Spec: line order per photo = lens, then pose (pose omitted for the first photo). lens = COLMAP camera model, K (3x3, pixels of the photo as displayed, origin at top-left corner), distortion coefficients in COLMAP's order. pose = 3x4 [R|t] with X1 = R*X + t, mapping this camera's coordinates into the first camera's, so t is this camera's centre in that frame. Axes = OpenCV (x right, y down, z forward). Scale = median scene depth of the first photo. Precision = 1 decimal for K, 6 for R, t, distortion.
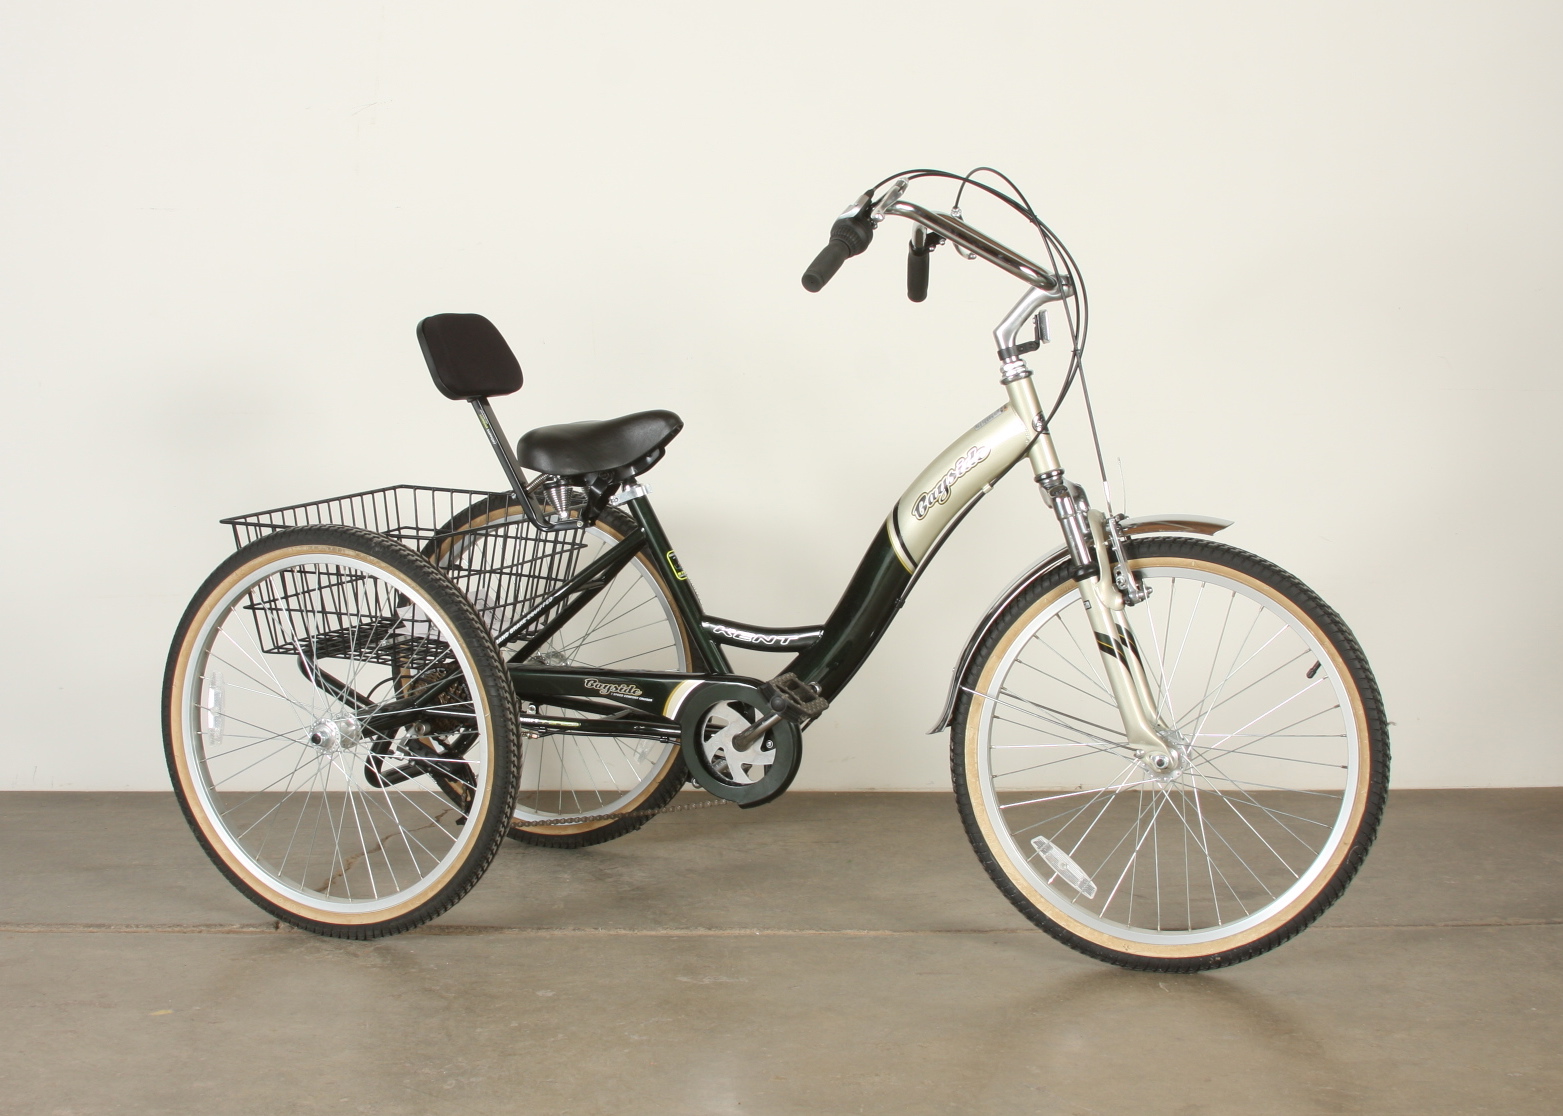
lens RADIAL K [[2728.6, 0, 780.0], [0, 2728.6, 557.2], [0, 0, 1]] dist [-0.068553, 0.000000]
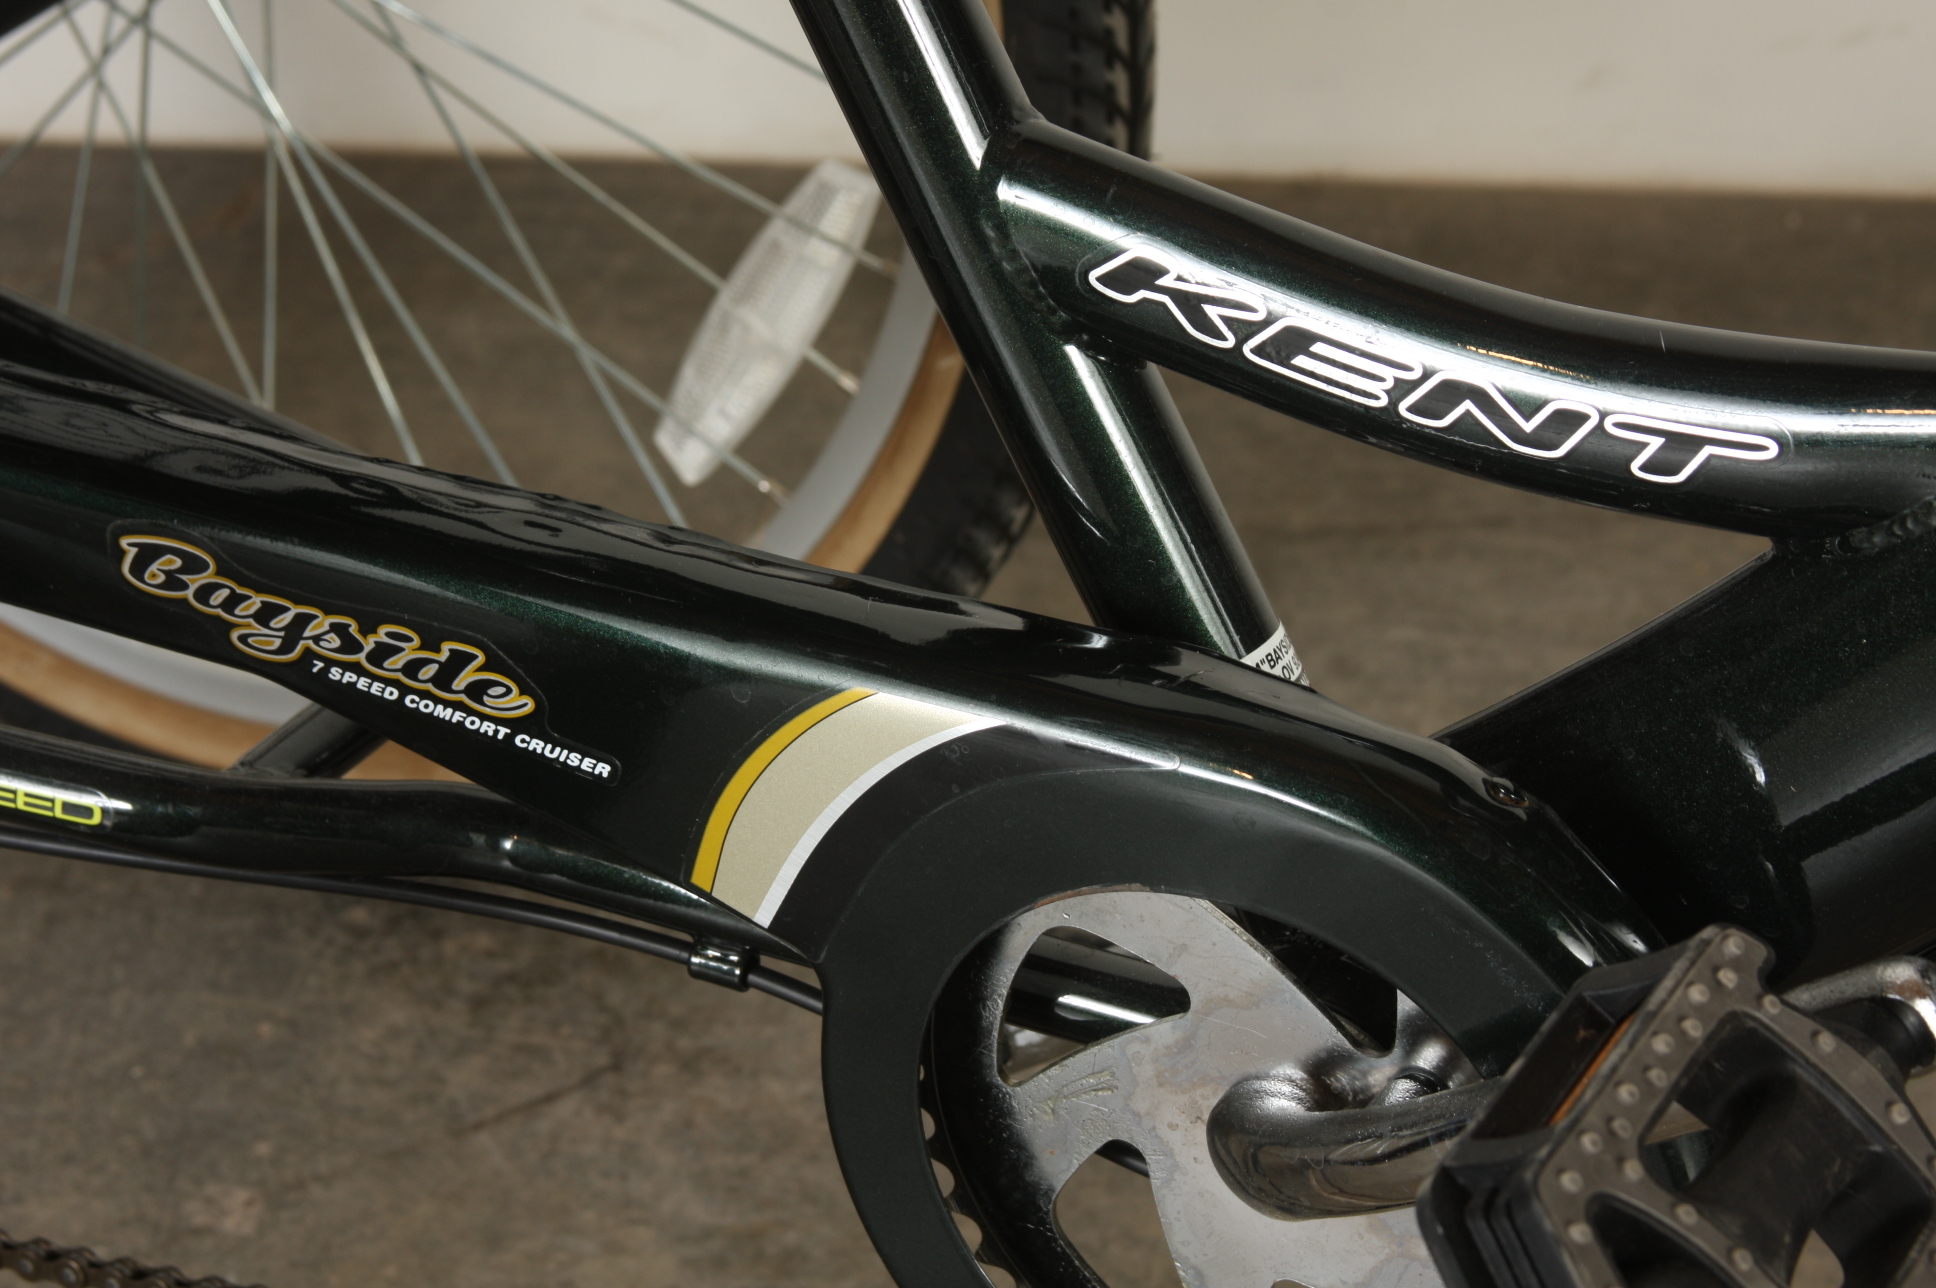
lens RADIAL K [[5450.2, 0, 969.5], [0, 5450.2, 644.0], [0, 0, 1]] dist [-0.016940, 0.000000]
pose [[0.996595, 0.037628, -0.073369, -0.010974], [-0.002287, 0.902076, 0.431570, -0.064711], [0.082424, -0.429933, 0.899091, 0.767090]]
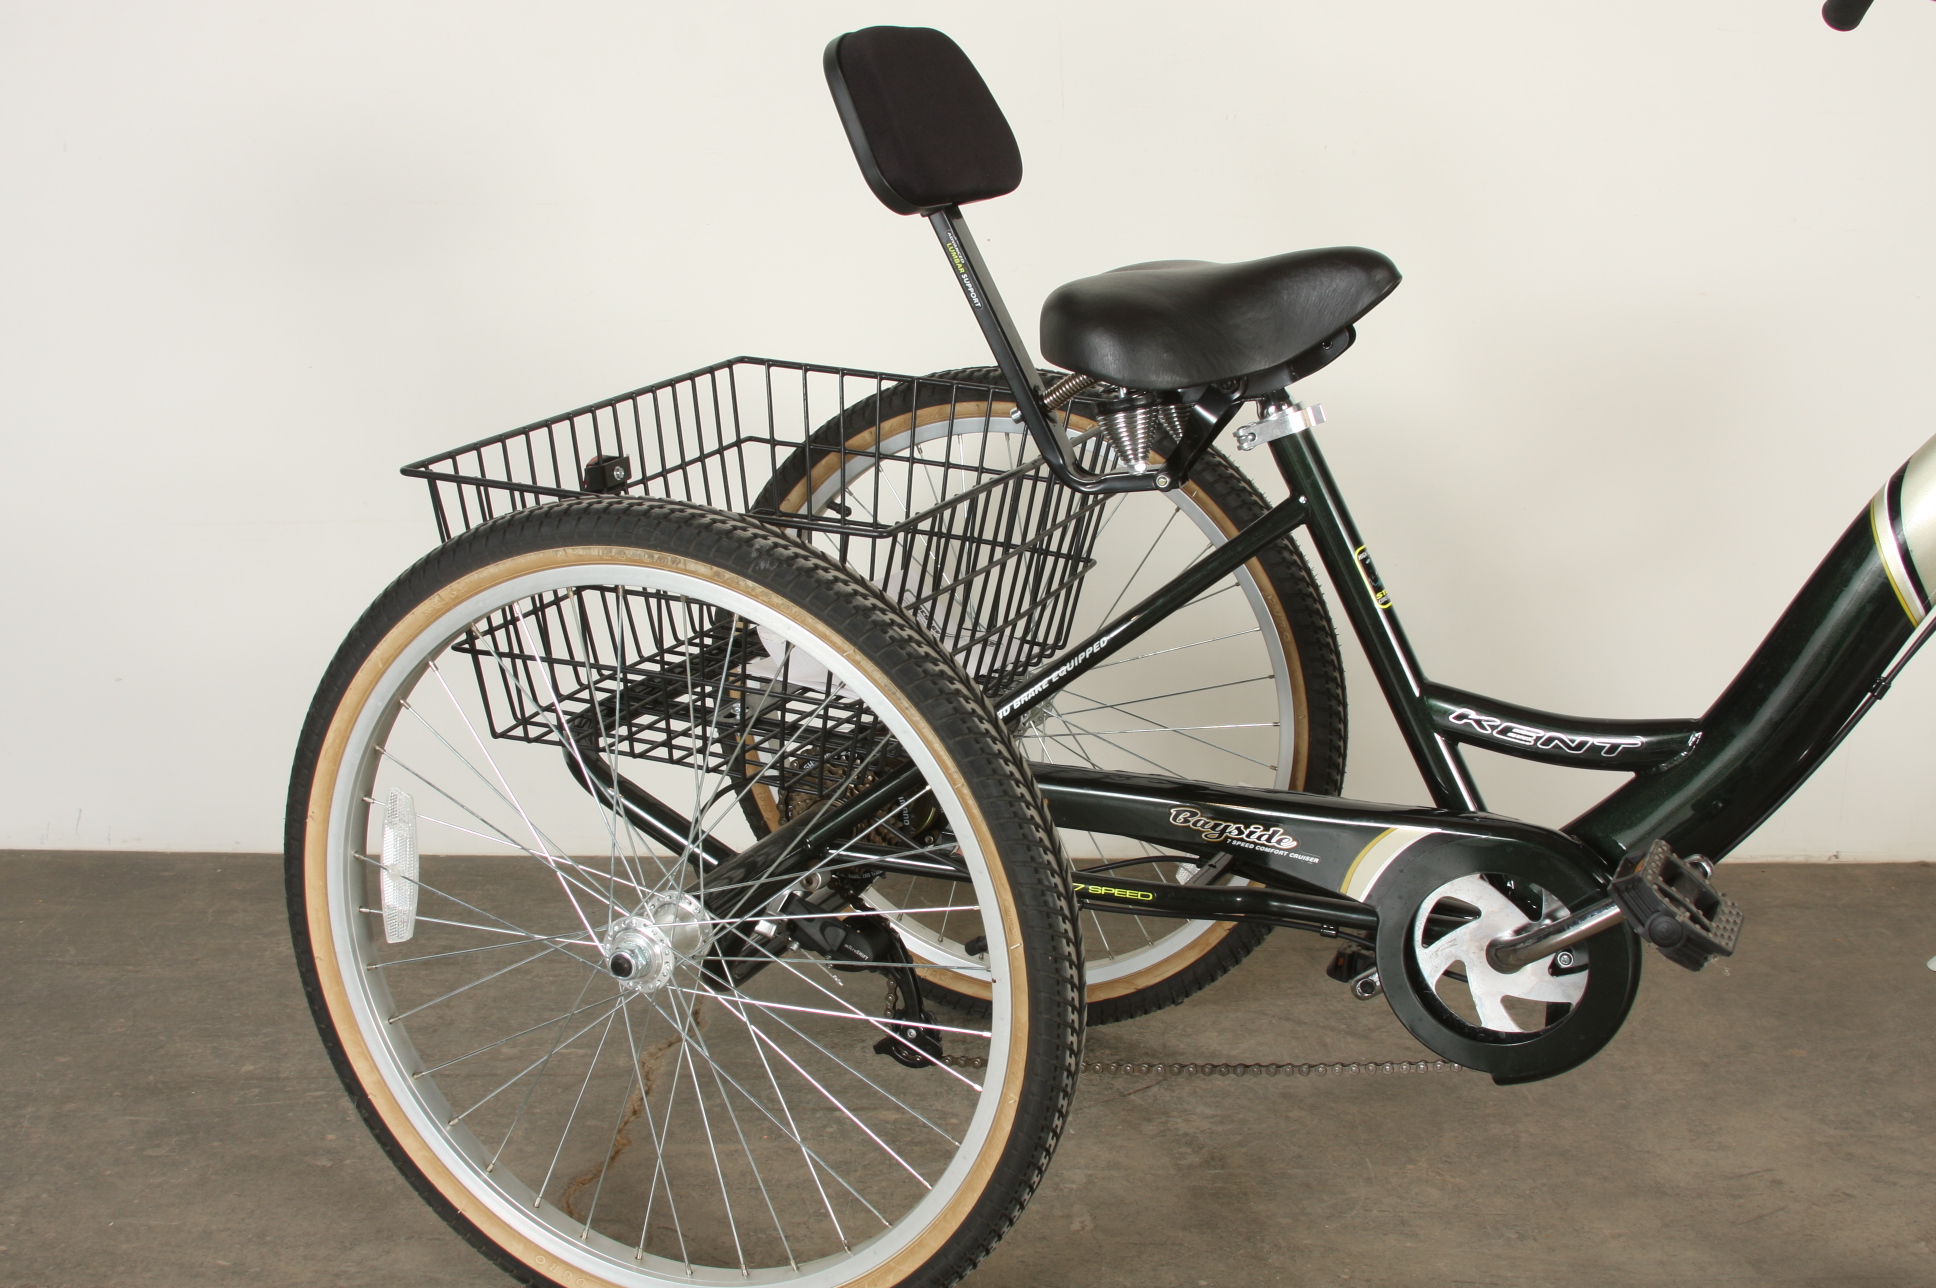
lens RADIAL K [[2542.3, 0, 970.4], [0, 2542.3, 642.8], [0, 0, 1]] dist [-0.080970, 0.000000]
pose [[0.999407, 0.011471, 0.032477, -0.122192], [-0.016178, 0.988769, 0.148577, -0.050307], [-0.030408, -0.149014, 0.988367, 0.564954]]
